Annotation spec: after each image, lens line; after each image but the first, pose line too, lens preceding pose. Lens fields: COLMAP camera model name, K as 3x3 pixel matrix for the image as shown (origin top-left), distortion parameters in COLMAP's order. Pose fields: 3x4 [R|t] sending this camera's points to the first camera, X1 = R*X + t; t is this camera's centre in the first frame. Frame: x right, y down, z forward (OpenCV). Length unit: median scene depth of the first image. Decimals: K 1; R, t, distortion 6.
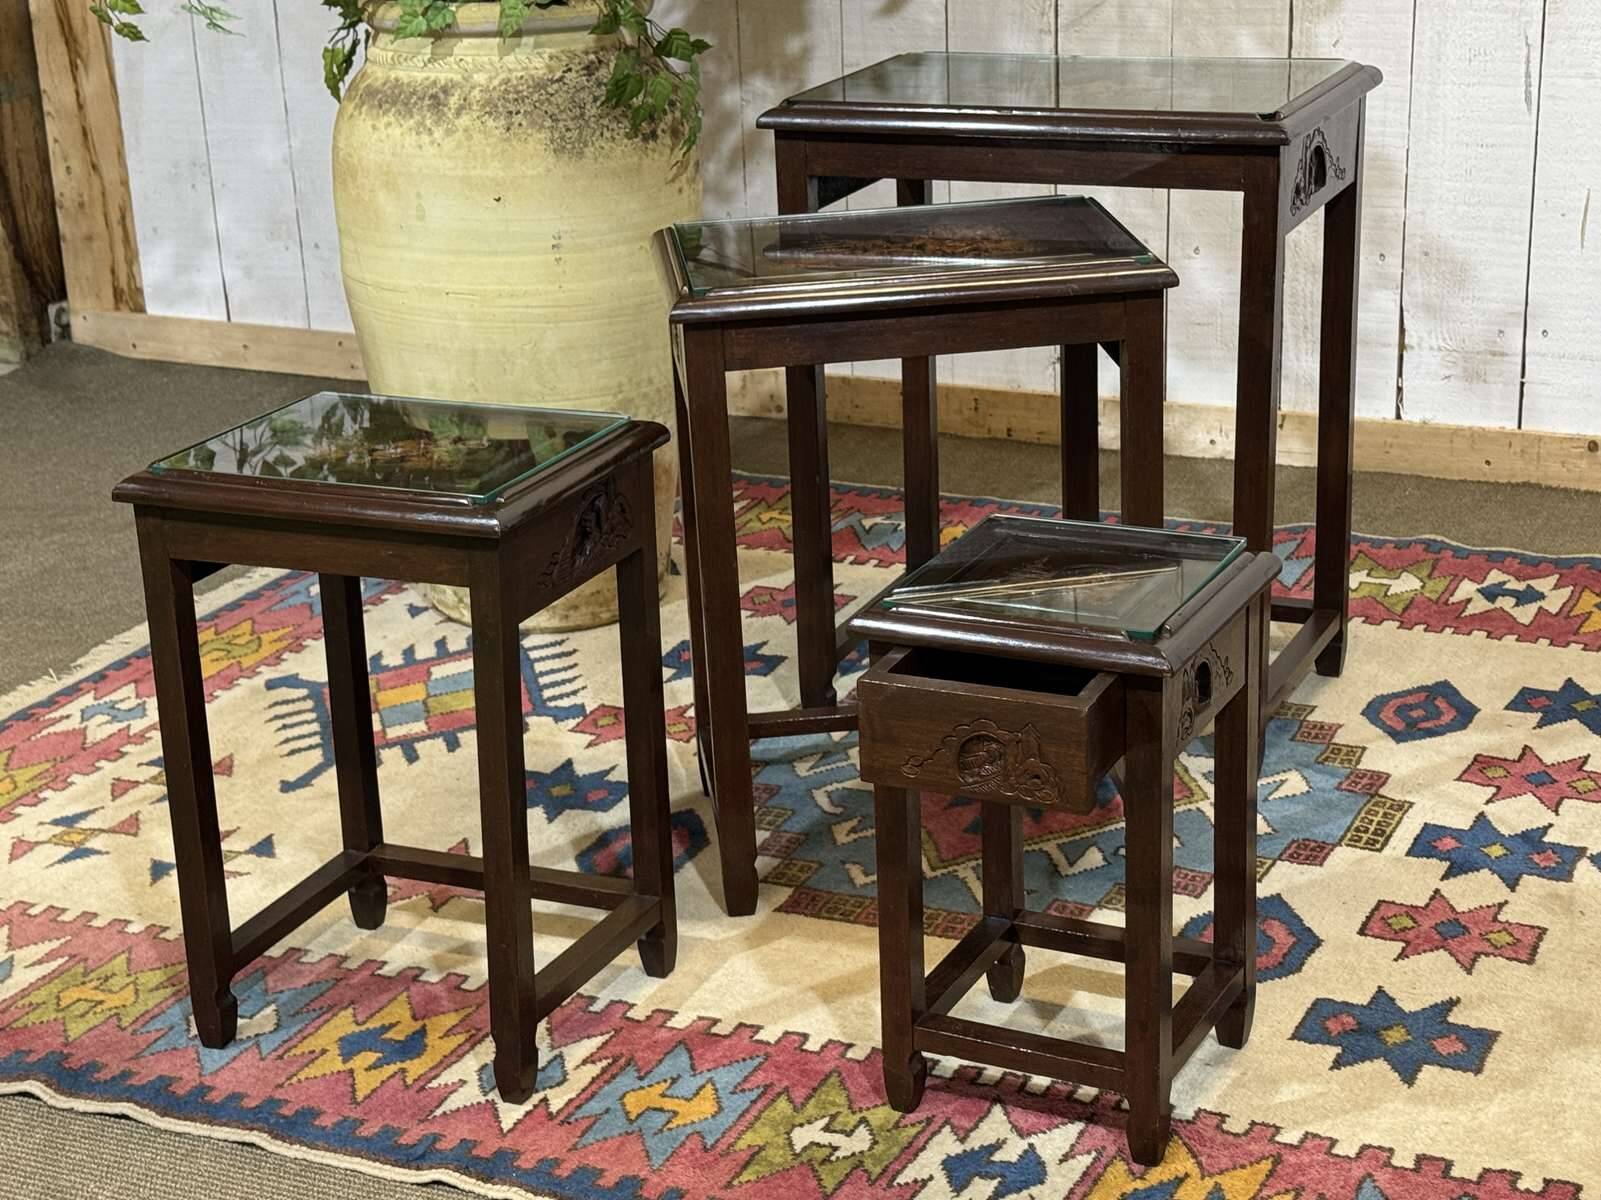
lens RADIAL K [[2748.0, 0, 800.5], [0, 2748.0, 600.0], [0, 0, 1]] dist [0.171678, -0.181965]
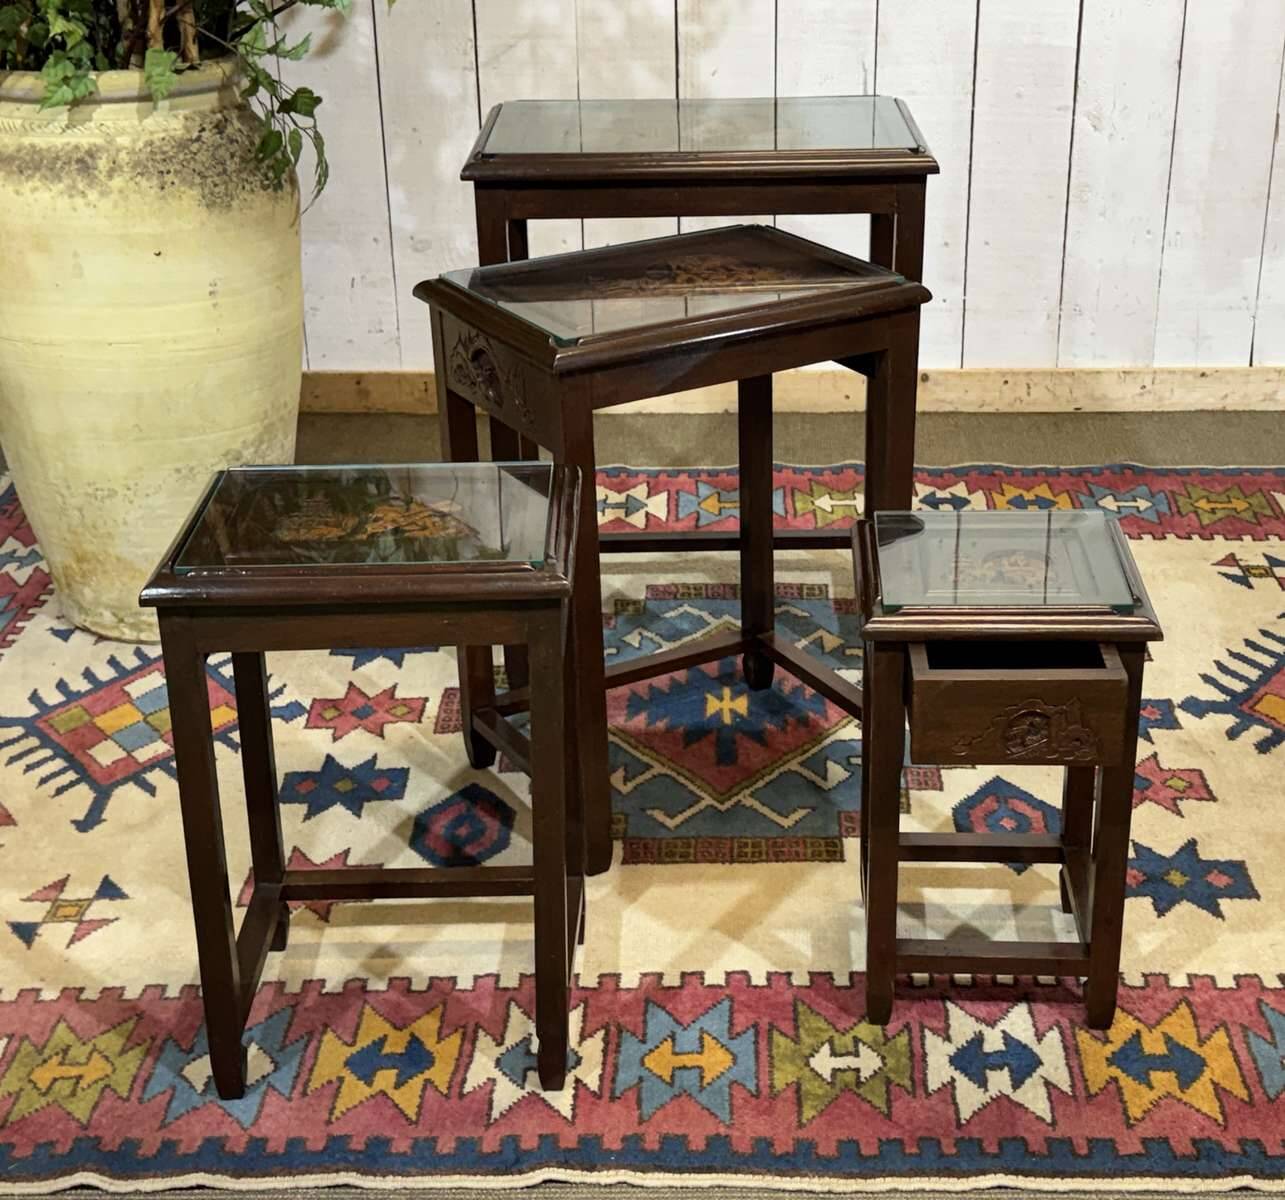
lens RADIAL K [[2090.7, 0, 687.7], [0, 2090.7, 610.8], [0, 0, 1]] dist [0.182508, -0.295283]
pose [[0.912973, -0.139459, 0.383447, -0.258975], [0.113242, 0.989461, 0.090239, -0.058390], [-0.391990, -0.038963, 0.919144, 0.150863]]
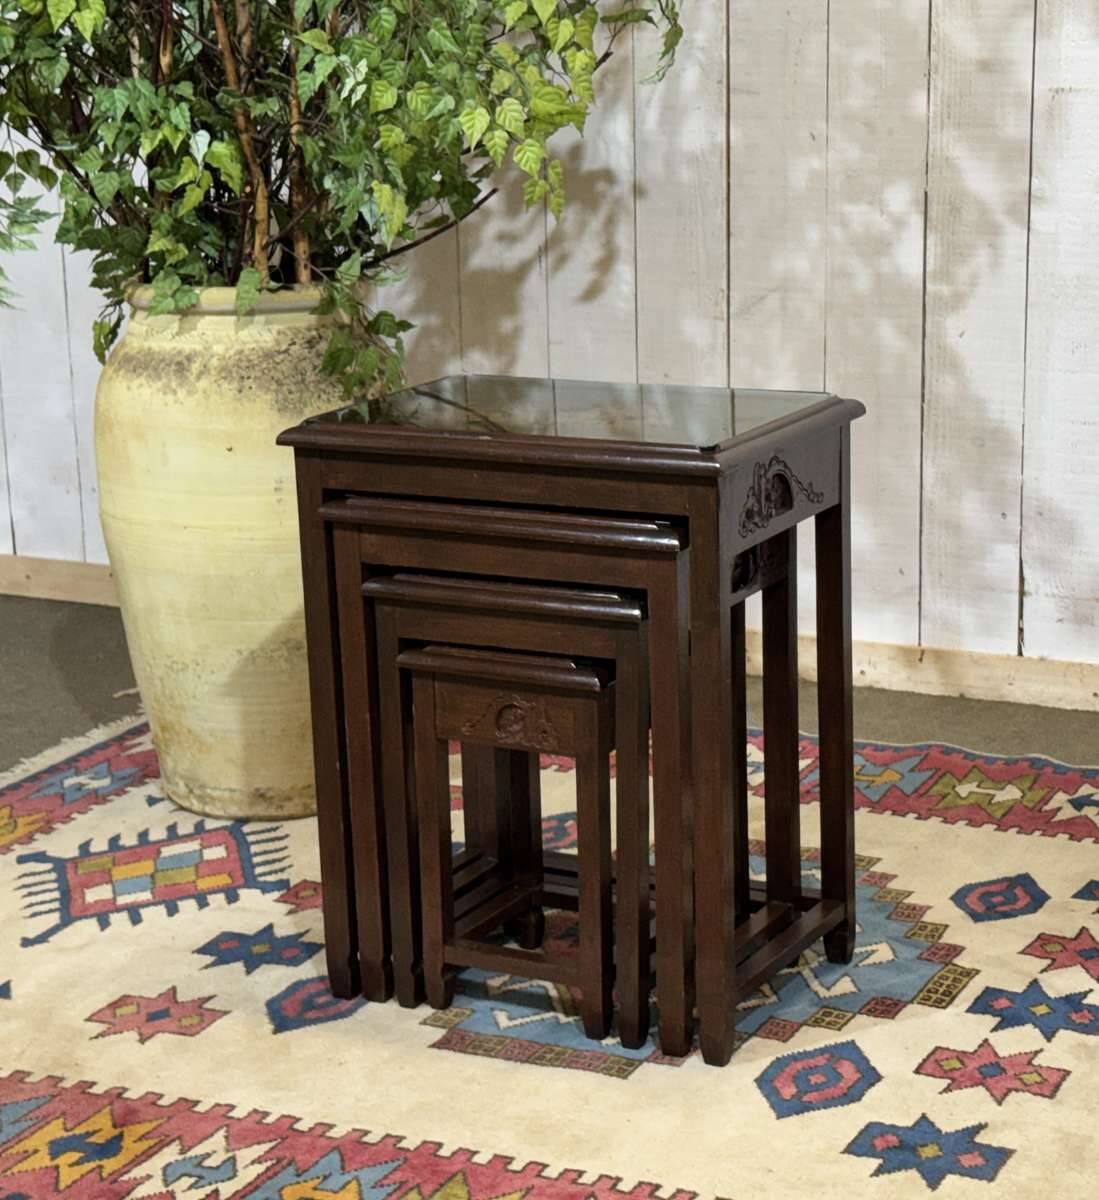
lens RADIAL K [[2655.2, 0, 578.1], [0, 2655.2, 601.3], [0, 0, 1]] dist [0.136416, 0.154554]
pose [[0.999785, 0.019308, -0.007590, 0.050003], [-0.019927, 0.995523, -0.092390, 0.022588], [0.005772, 0.092522, 0.995694, -0.130742]]
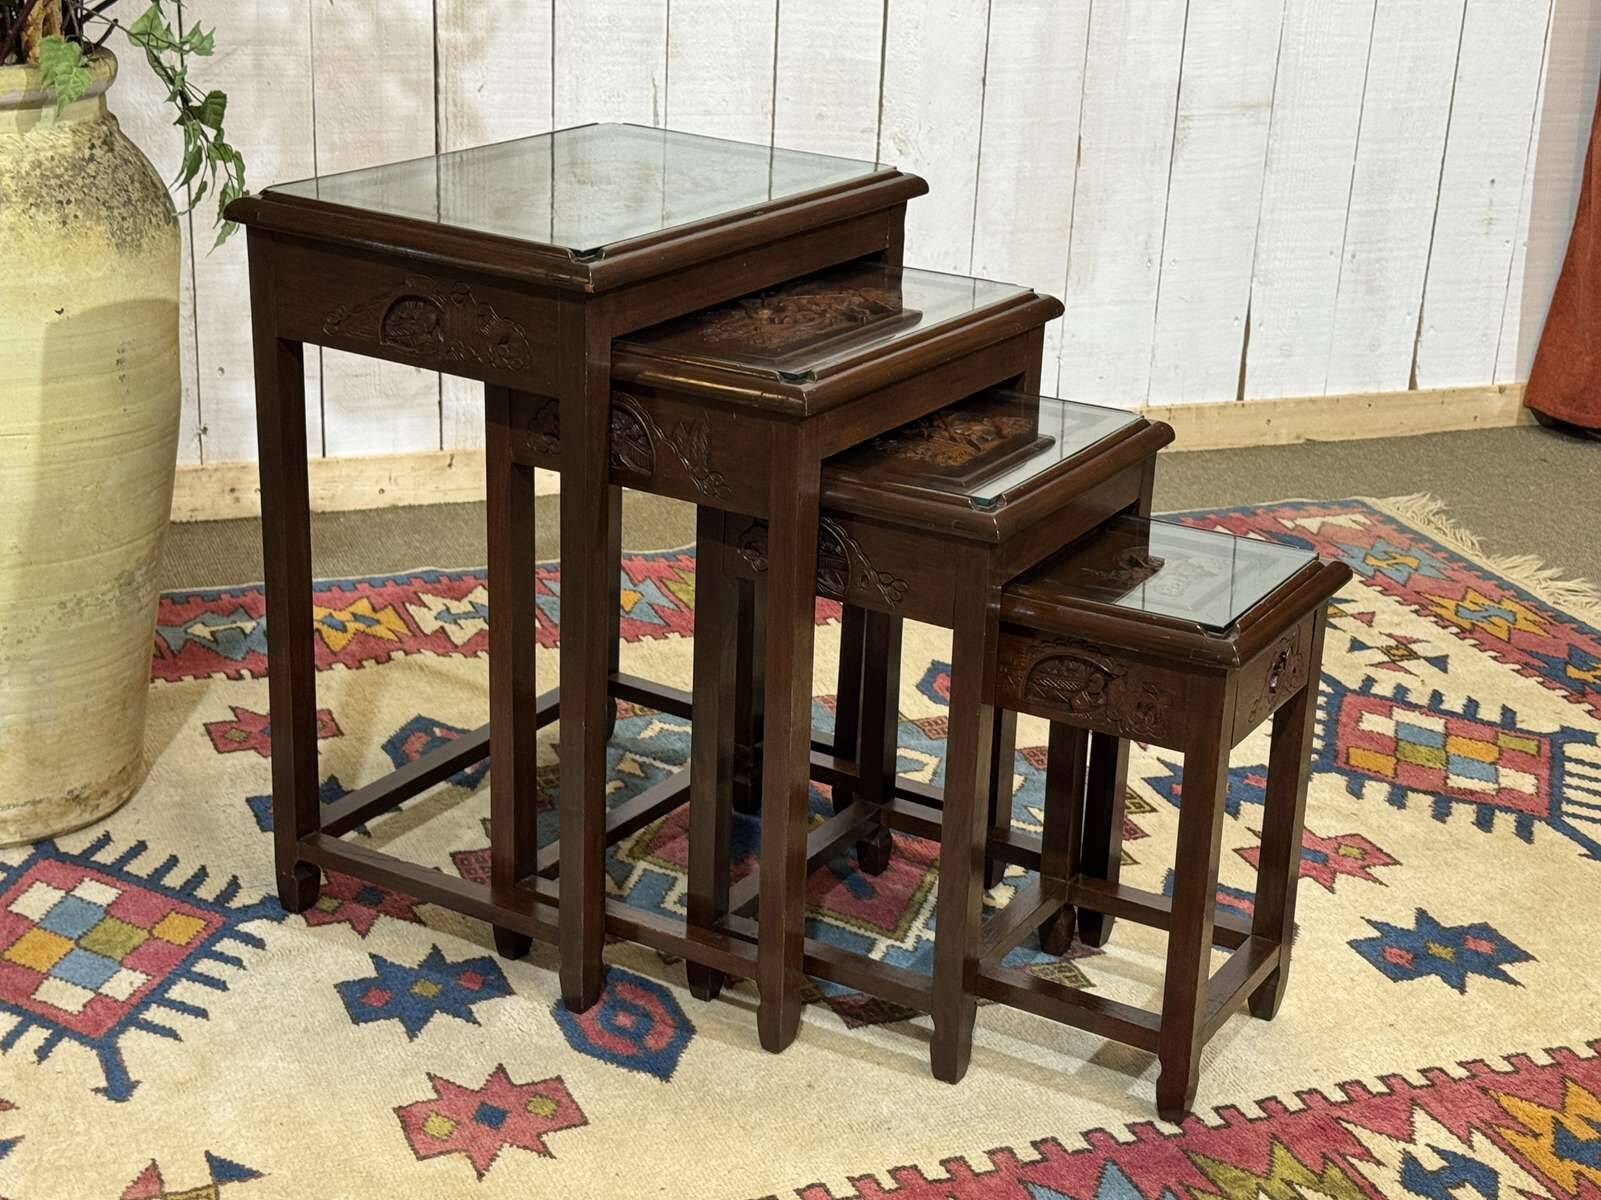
lens RADIAL K [[2438.5, 0, 800.5], [0, 2438.5, 600.0], [0, 0, 1]] dist [0.180581, -0.211838]
pose [[0.680947, -0.184445, 0.708725, -0.489416], [0.175846, 0.980632, 0.086255, -0.087601], [-0.710908, 0.065891, 0.700192, 0.352082]]
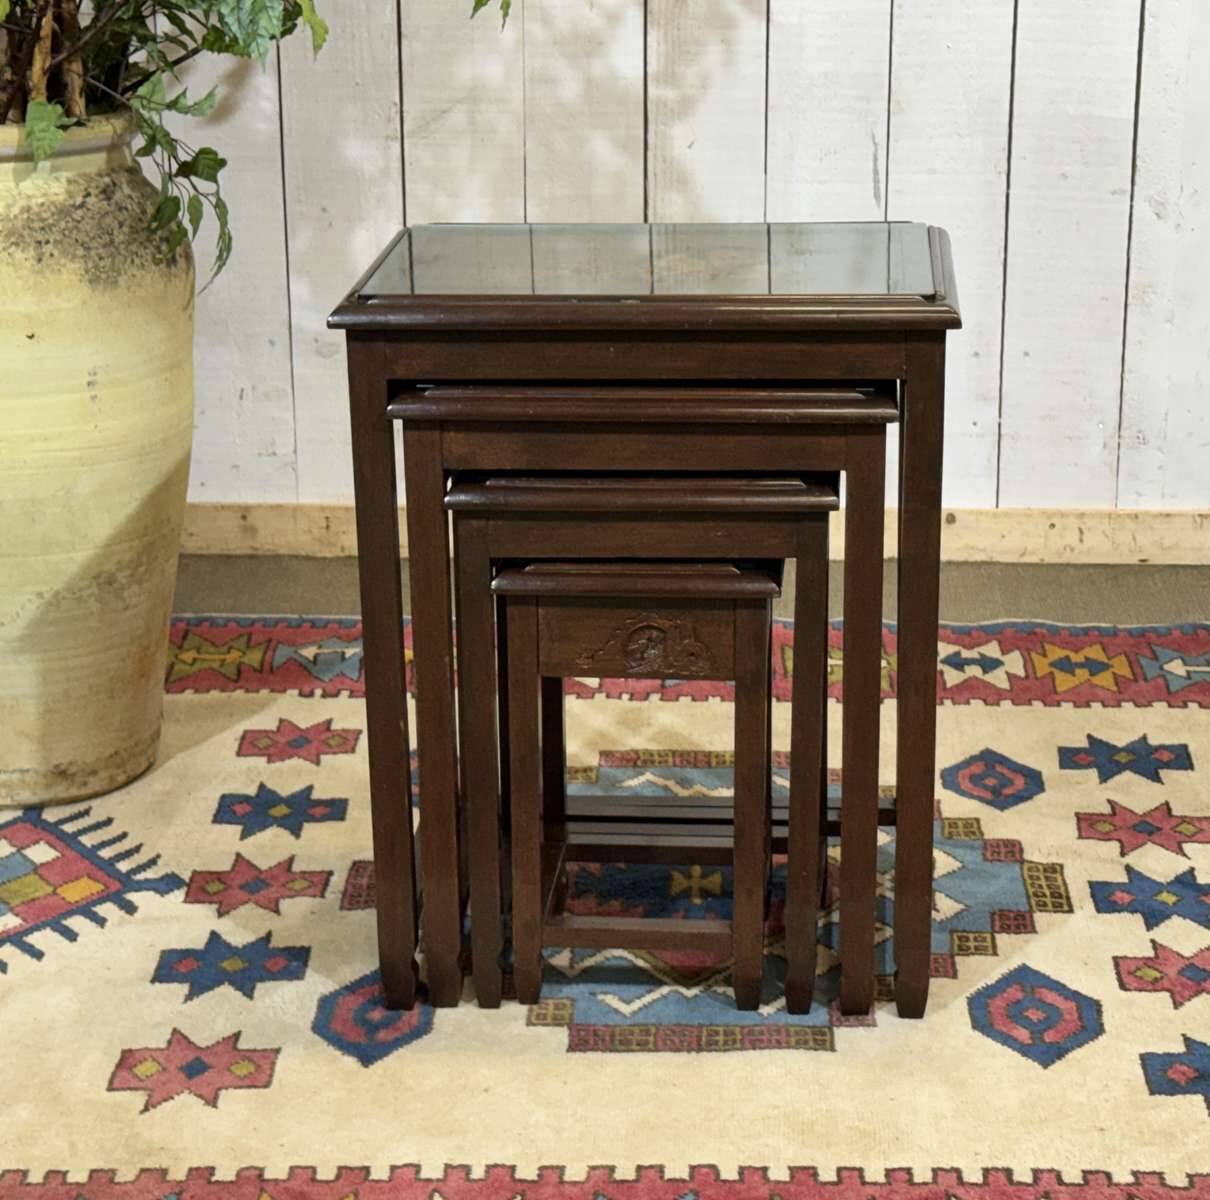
lens RADIAL K [[2934.1, 0, 605.0], [0, 2934.1, 600.0], [0, 0, 1]] dist [0.130979, 0.229820]
pose [[0.920779, -0.086258, 0.380428, -0.315855], [0.101041, 0.994700, -0.019020, -0.020021], [-0.376771, 0.055952, 0.924615, 0.026269]]
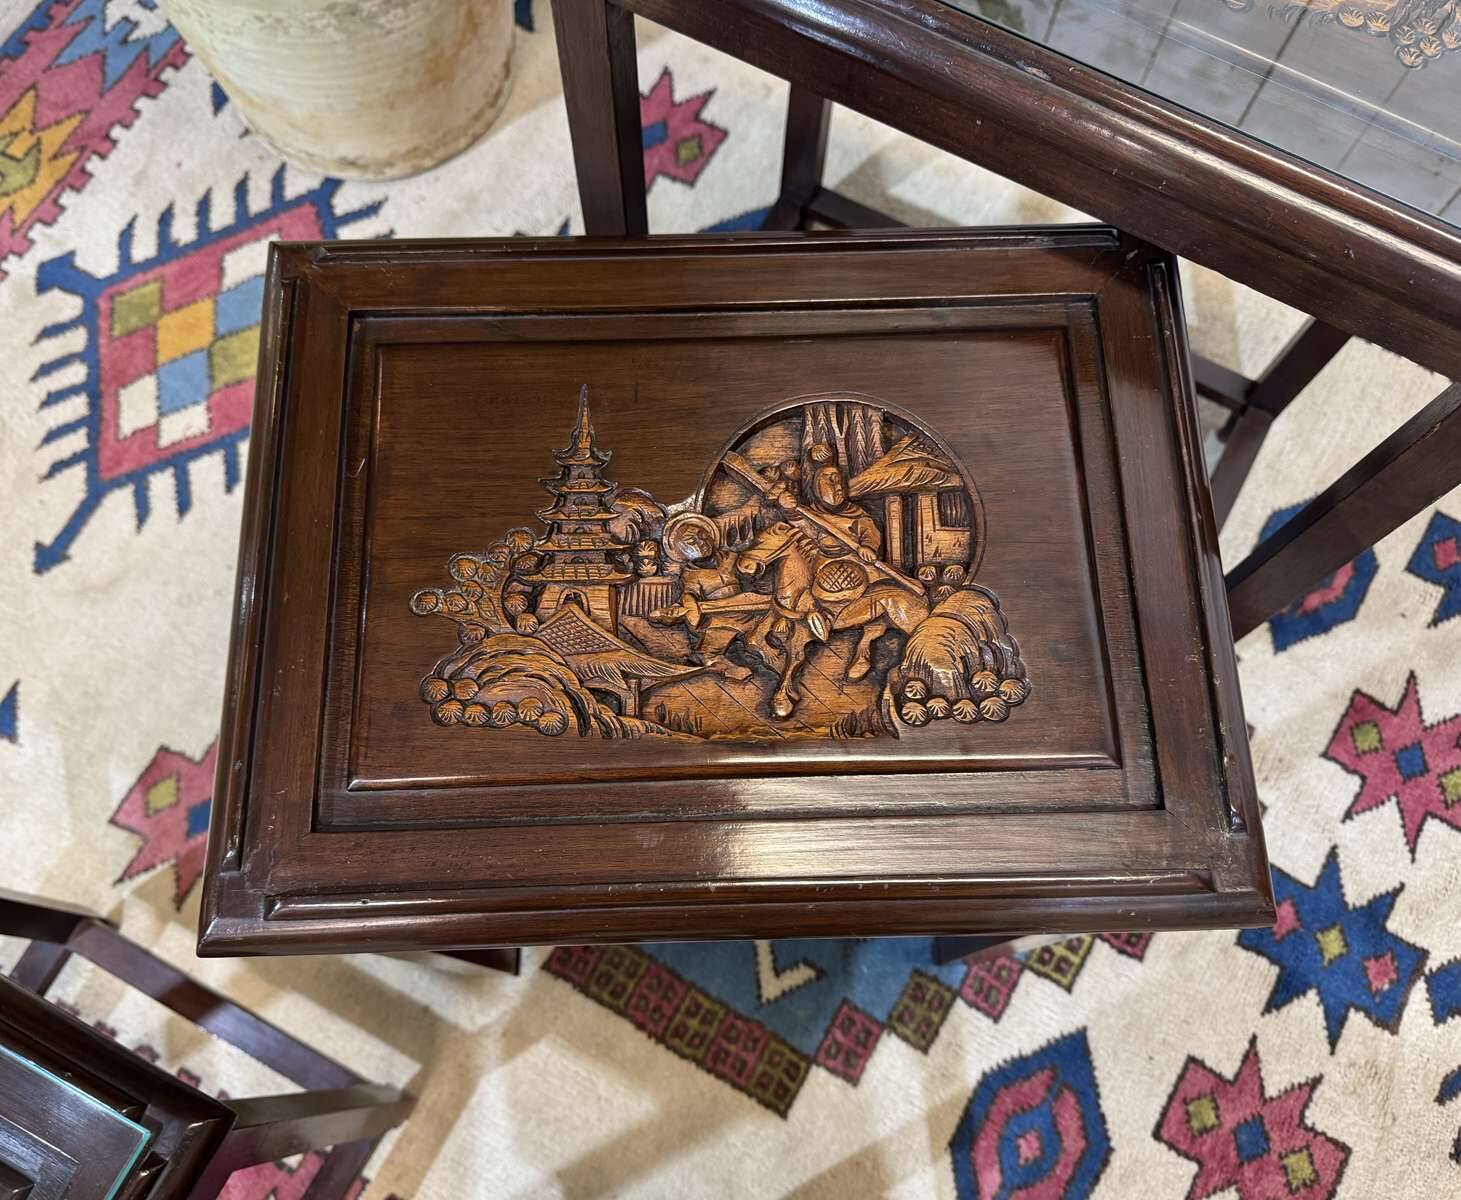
lens RADIAL K [[1246.0, 0, 726.0], [0, 1246.0, 656.9], [0, 0, 1]] dist [-0.008013, -0.000184]
pose [[0.995521, 0.090598, 0.027029, 0.026465], [-0.075432, 0.588770, 0.804773, -0.241604], [0.056997, -0.803207, 0.592967, 0.705016]]
